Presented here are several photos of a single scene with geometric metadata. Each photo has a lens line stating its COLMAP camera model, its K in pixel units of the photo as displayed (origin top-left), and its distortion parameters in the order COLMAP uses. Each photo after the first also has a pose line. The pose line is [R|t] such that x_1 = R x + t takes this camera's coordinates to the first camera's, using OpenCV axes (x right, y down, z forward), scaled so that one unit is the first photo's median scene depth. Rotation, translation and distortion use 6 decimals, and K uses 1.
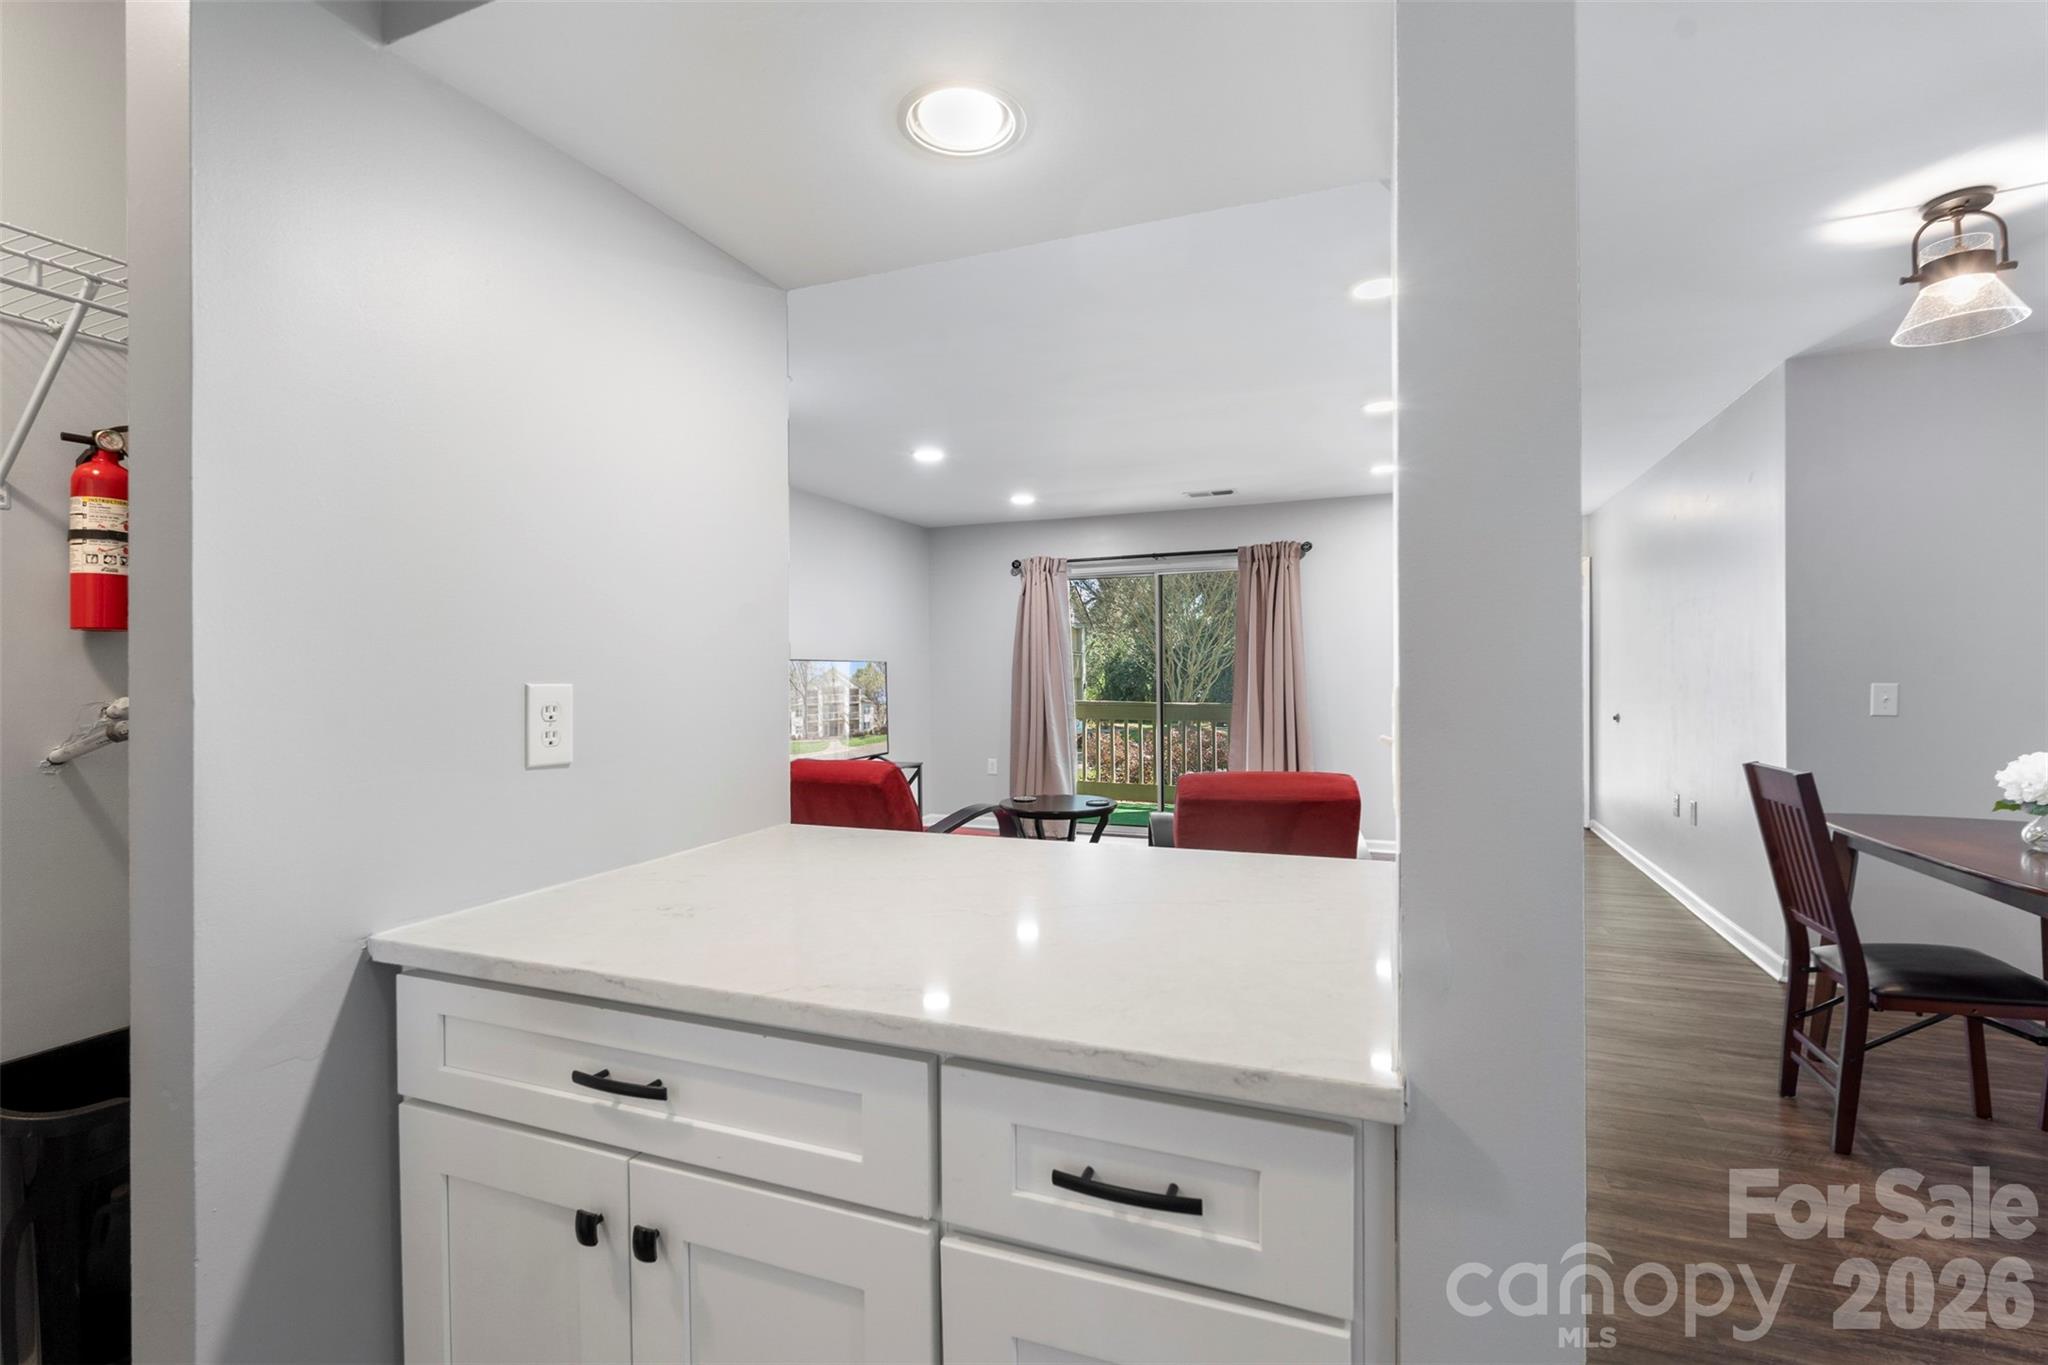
lens RADIAL K [[912.2, 0, 1024.0], [0, 912.2, 682.5], [0, 0, 1]] dist [-0.006974, -0.000283]
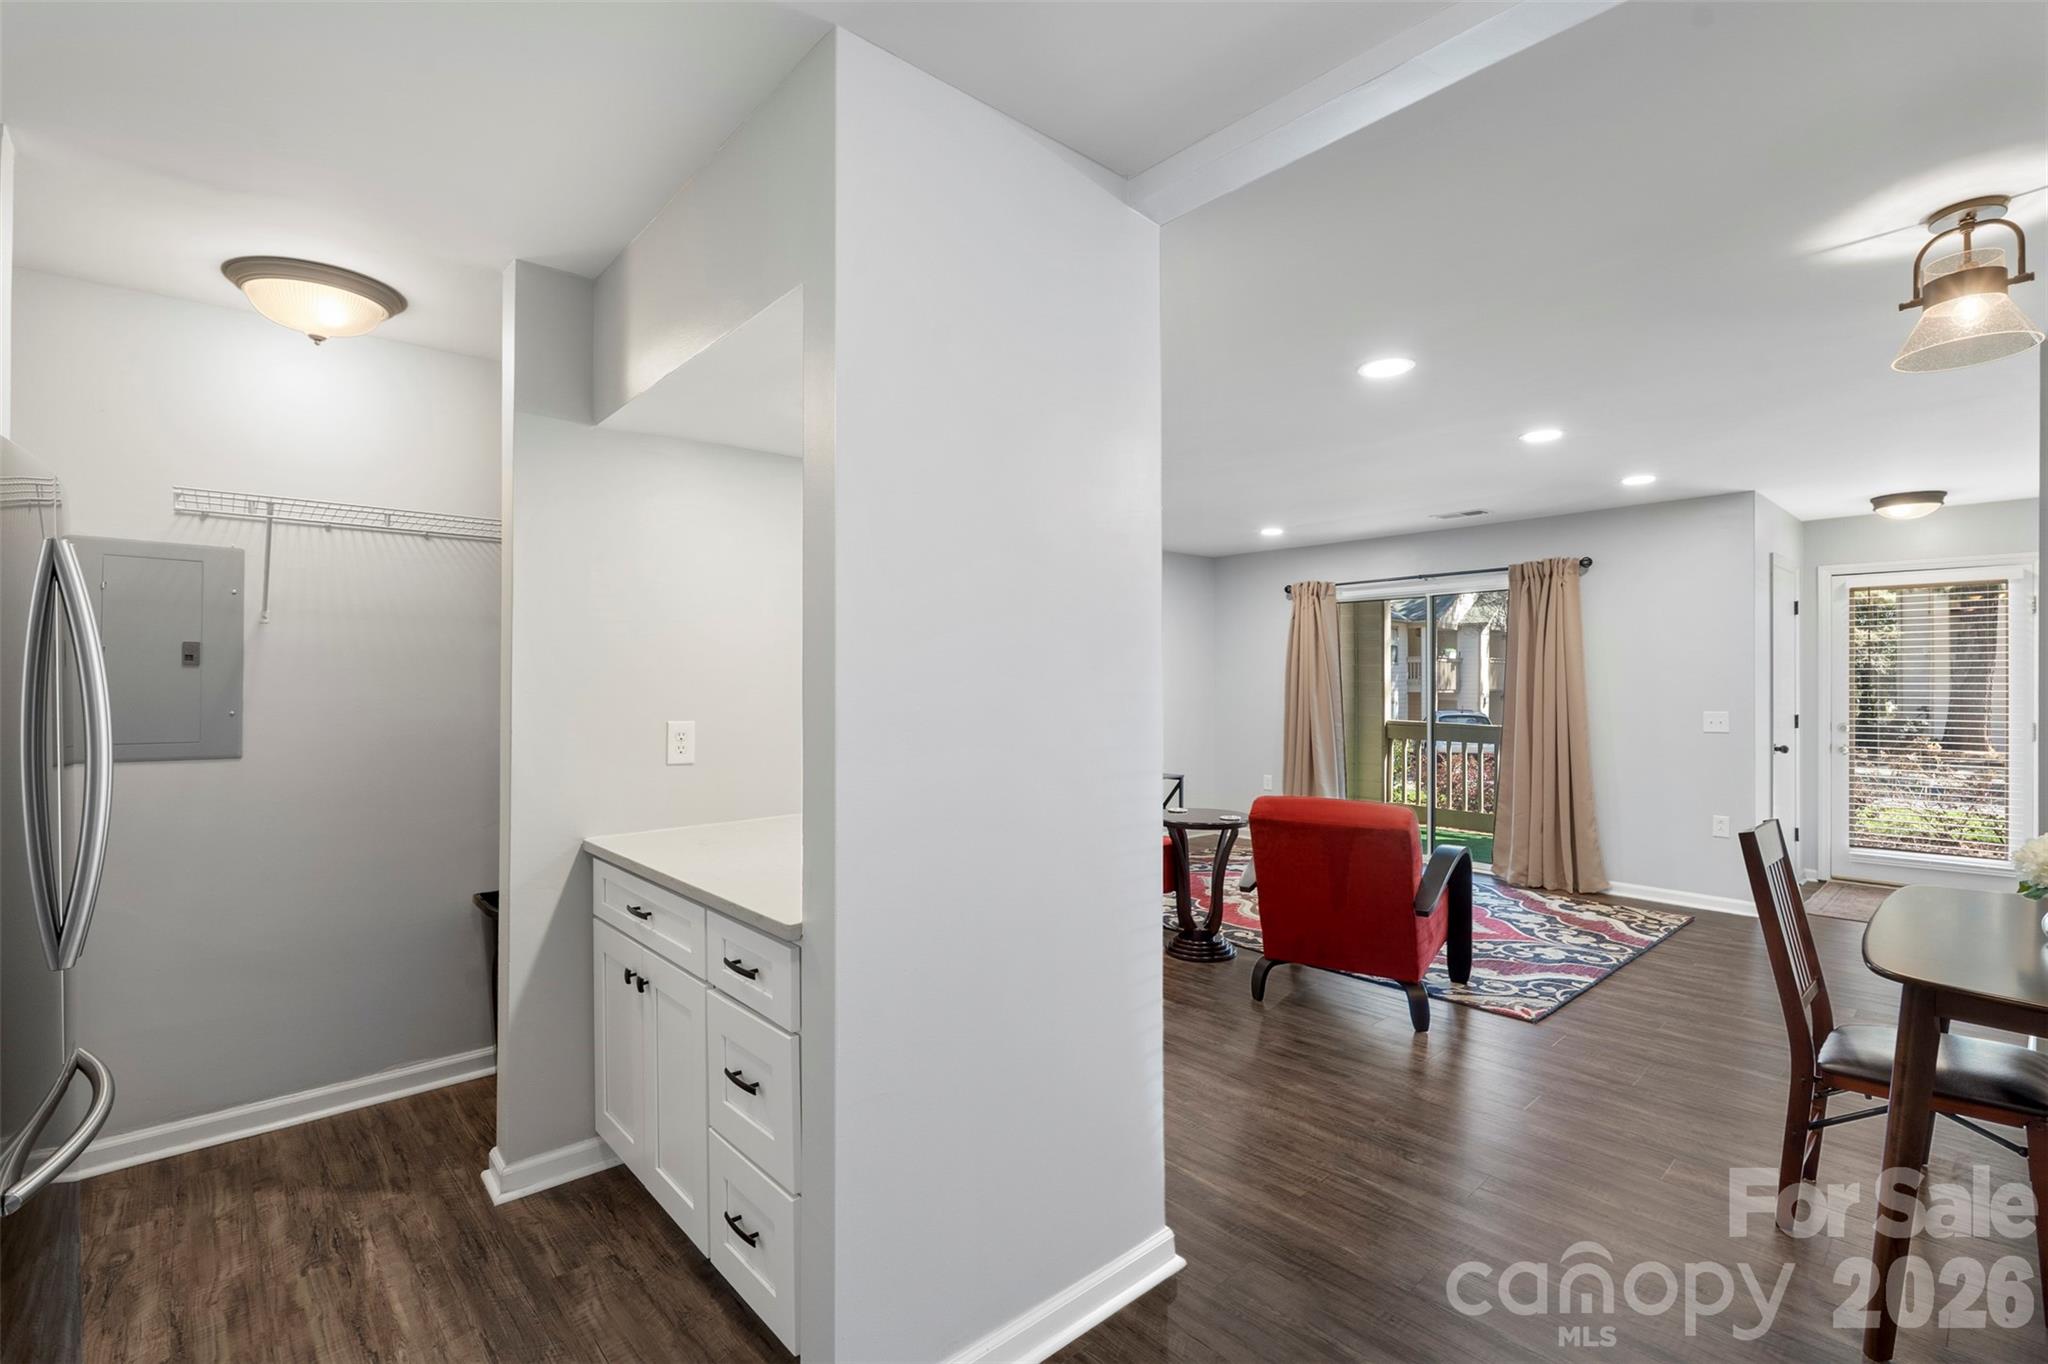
lens RADIAL K [[932.0, 0, 1024.0], [0, 932.0, 682.0], [0, 0, 1]] dist [-0.001784, 0.000056]
pose [[0.889389, 0.008049, -0.457080, 0.259963], [-0.010228, 0.999945, -0.002293, -0.021564], [0.457036, 0.006714, 0.889423, -0.106399]]
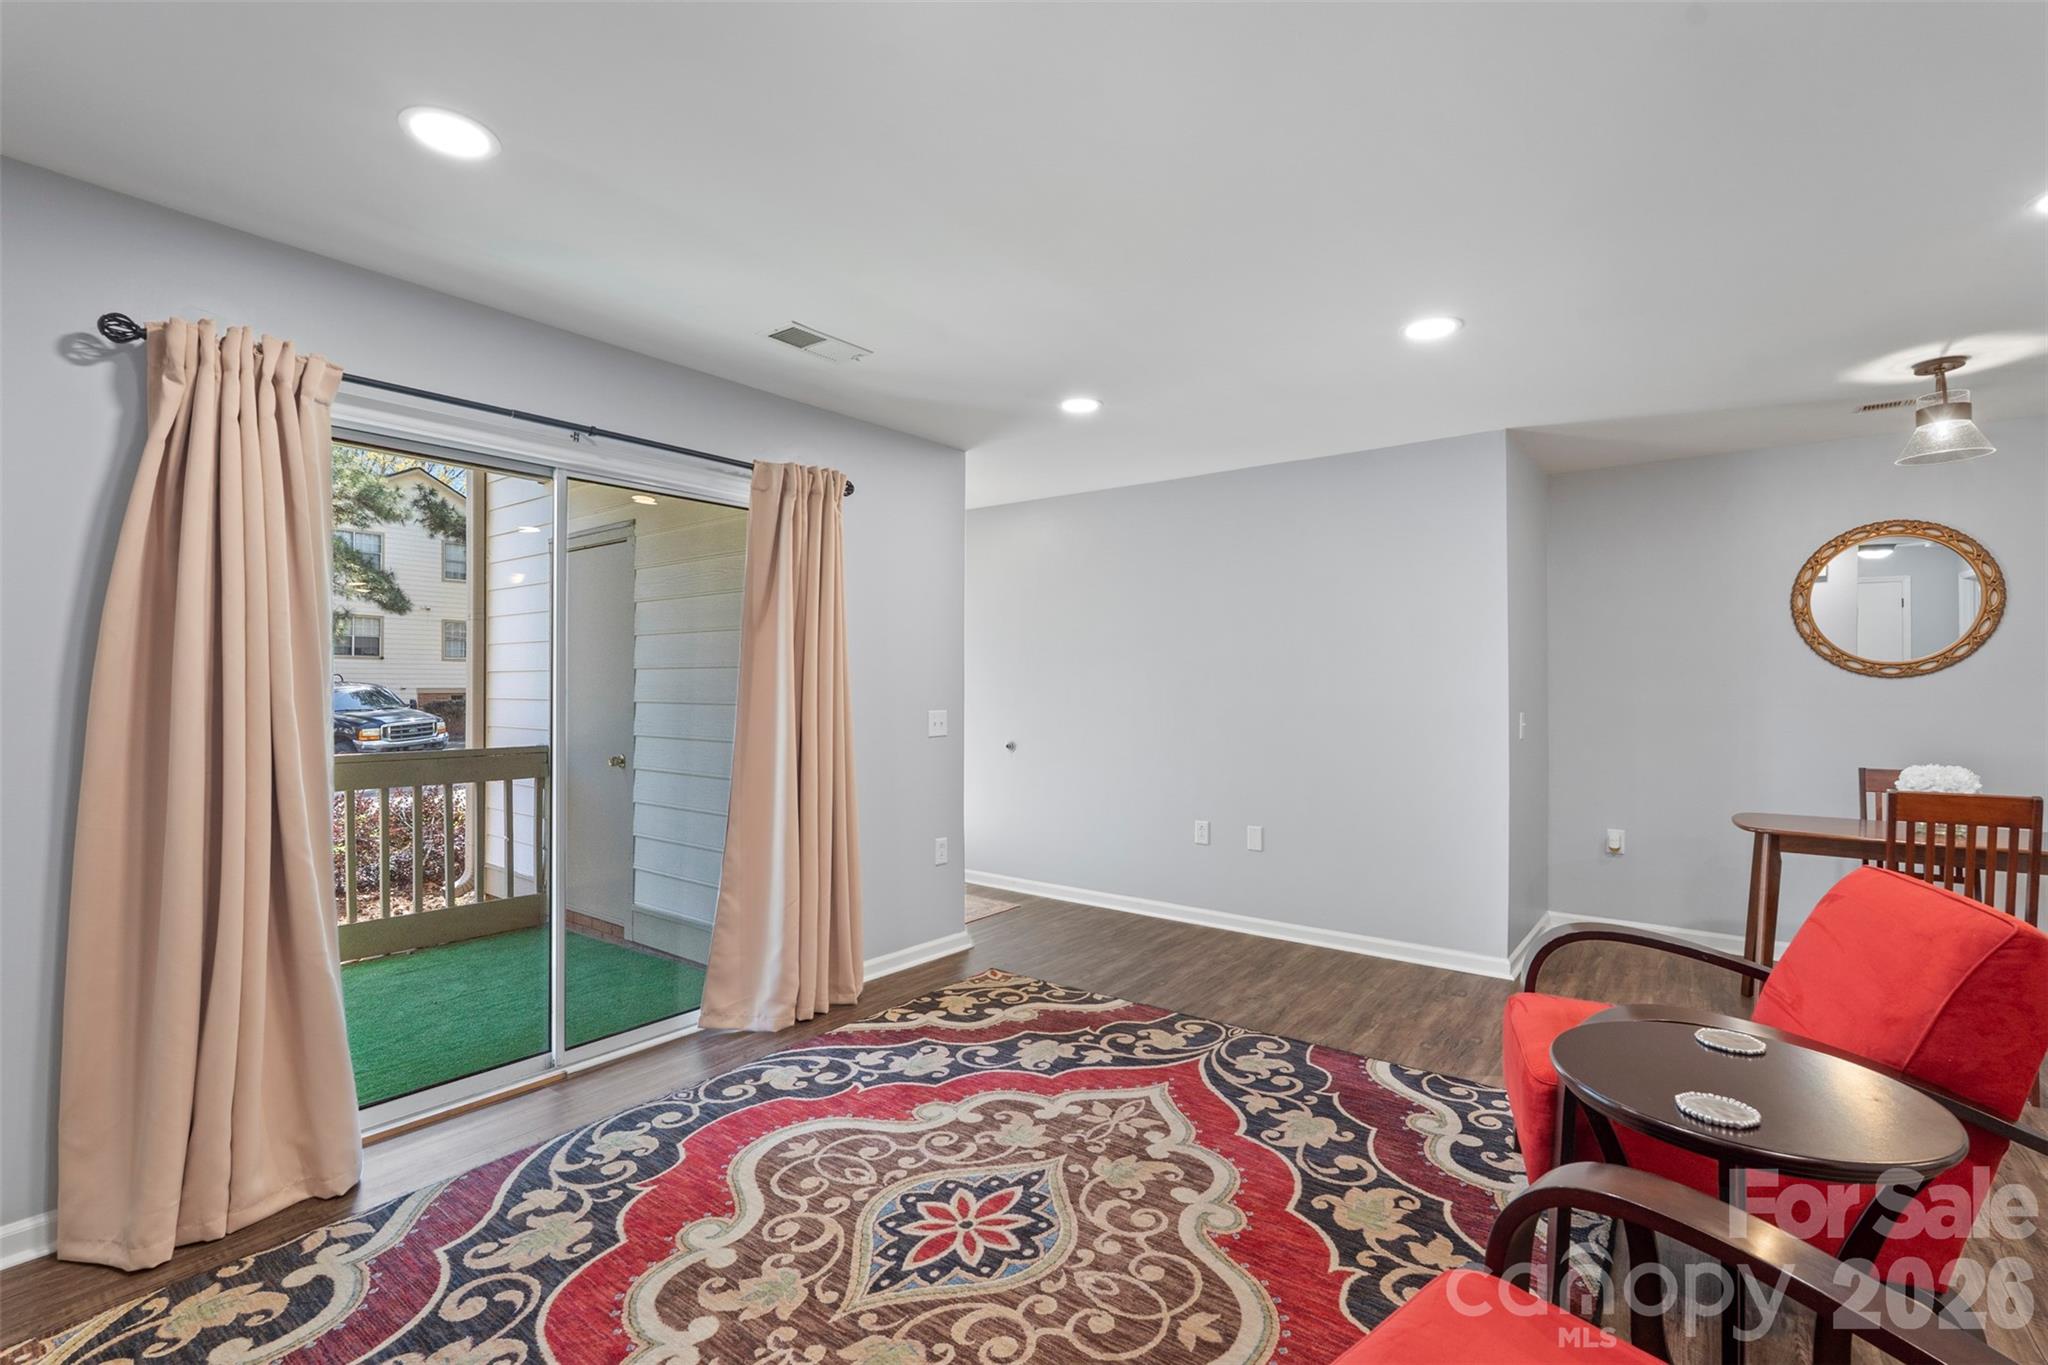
lens RADIAL K [[932.0, 0, 1024.0], [0, 932.0, 682.5], [0, 0, 1]] dist [-0.001784, 0.000056]
pose [[0.263317, 0.011411, 0.964642, -0.268627], [-0.004155, 0.999934, -0.010695, -0.016366], [-0.964700, -0.001192, 0.263347, 0.790251]]
